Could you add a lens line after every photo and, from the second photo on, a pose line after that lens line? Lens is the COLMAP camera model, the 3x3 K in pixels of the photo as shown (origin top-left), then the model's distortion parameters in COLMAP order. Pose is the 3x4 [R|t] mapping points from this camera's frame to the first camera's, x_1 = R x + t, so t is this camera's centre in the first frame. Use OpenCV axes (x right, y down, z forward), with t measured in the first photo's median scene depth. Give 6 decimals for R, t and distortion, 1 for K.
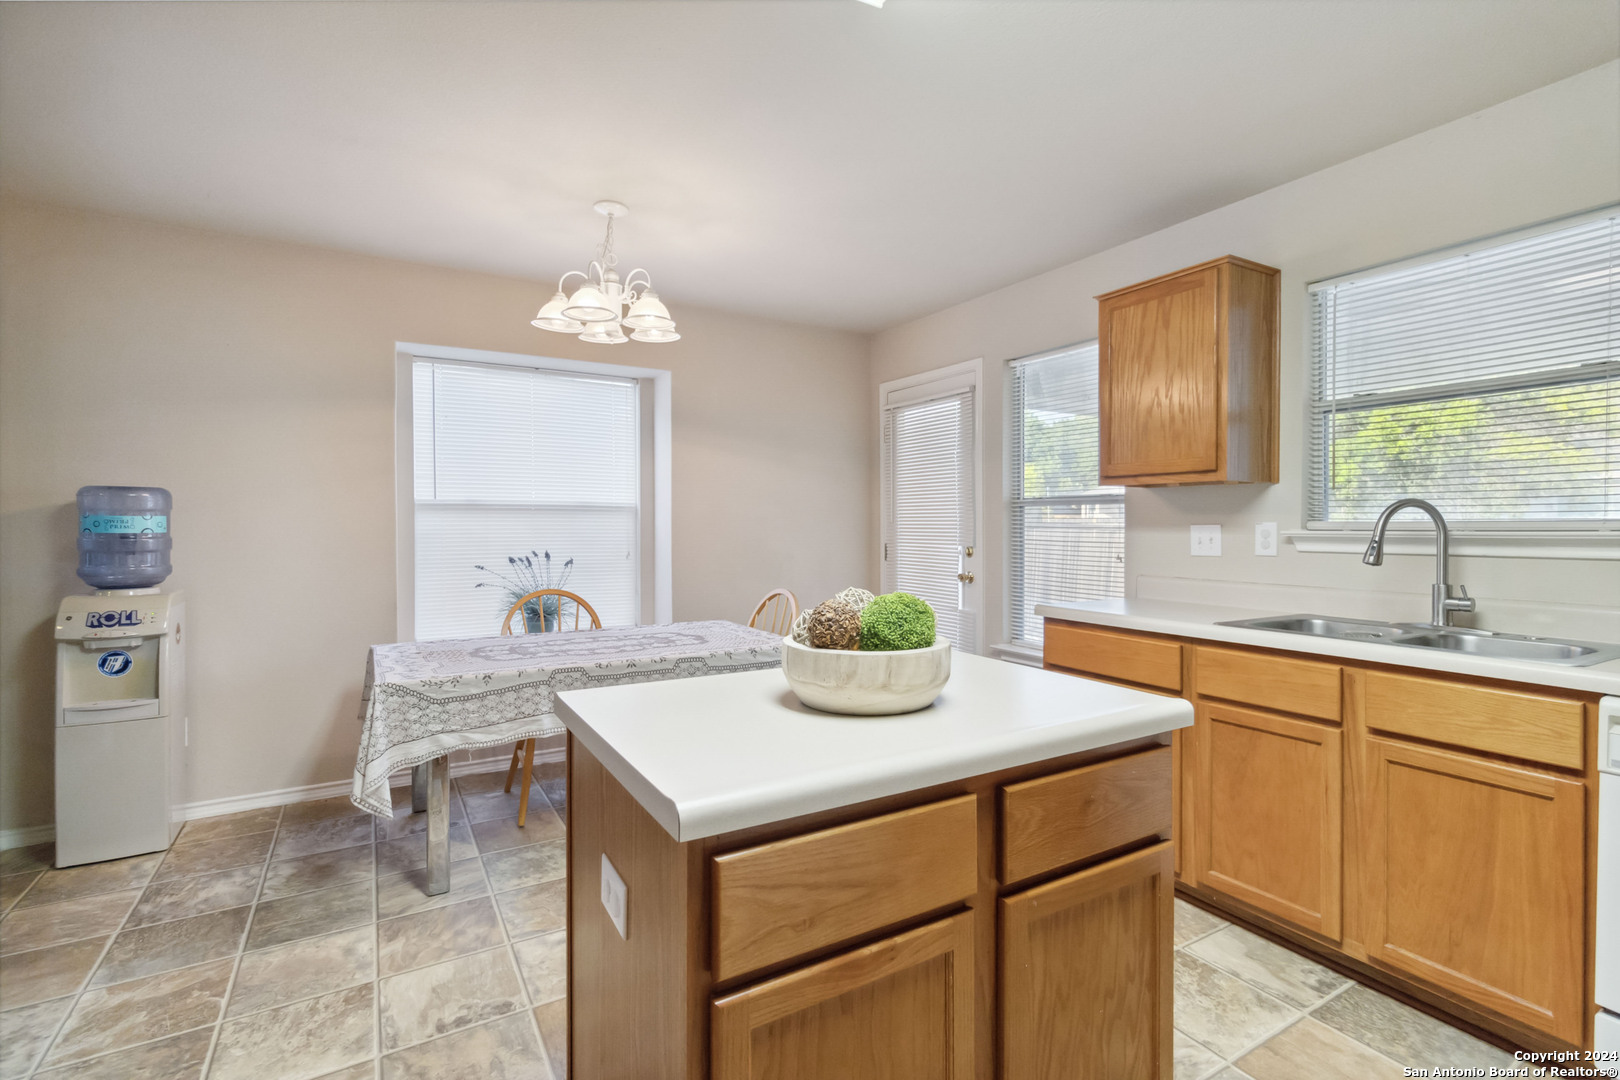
lens RADIAL K [[758.8, 0, 810.6], [0, 758.8, 510.4], [0, 0, 1]] dist [0.002917, 0.000143]
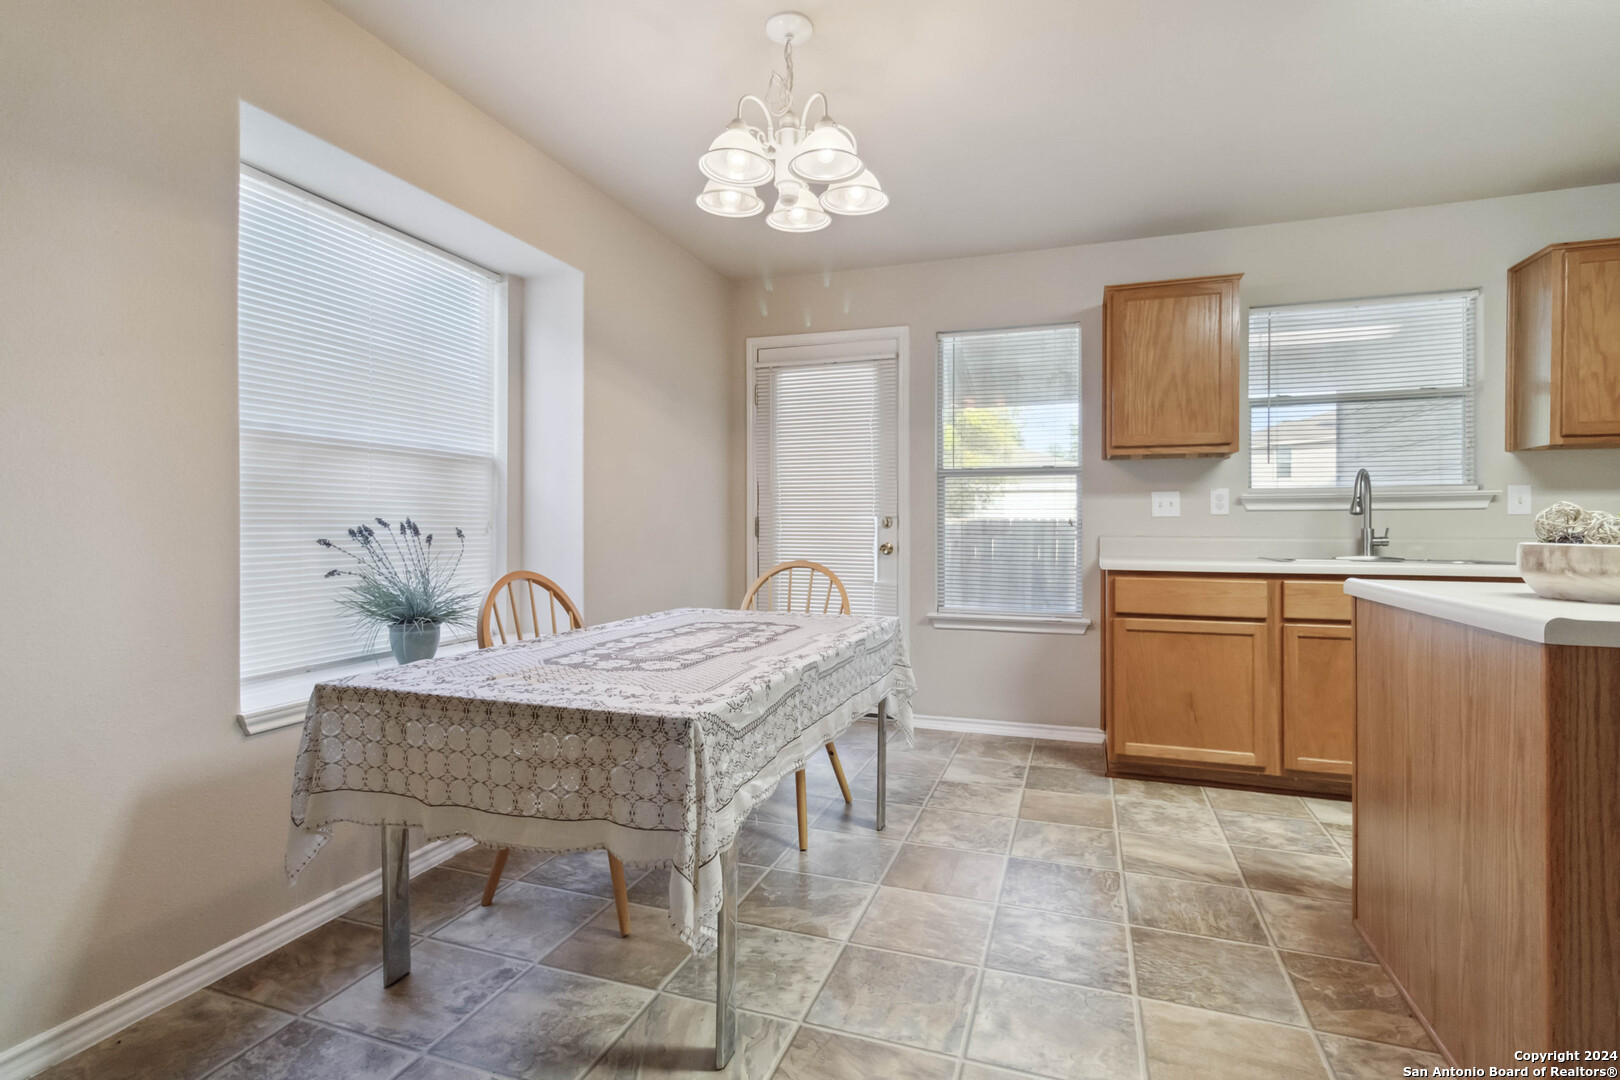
lens RADIAL K [[761.5, 0, 825.9], [0, 761.5, 524.8], [0, 0, 1]] dist [0.000839, 0.000366]
pose [[0.760776, 0.001640, 0.649013, -0.523109], [-0.013725, 0.999814, 0.013562, 0.048365], [-0.648869, -0.019225, 0.760657, 0.321518]]
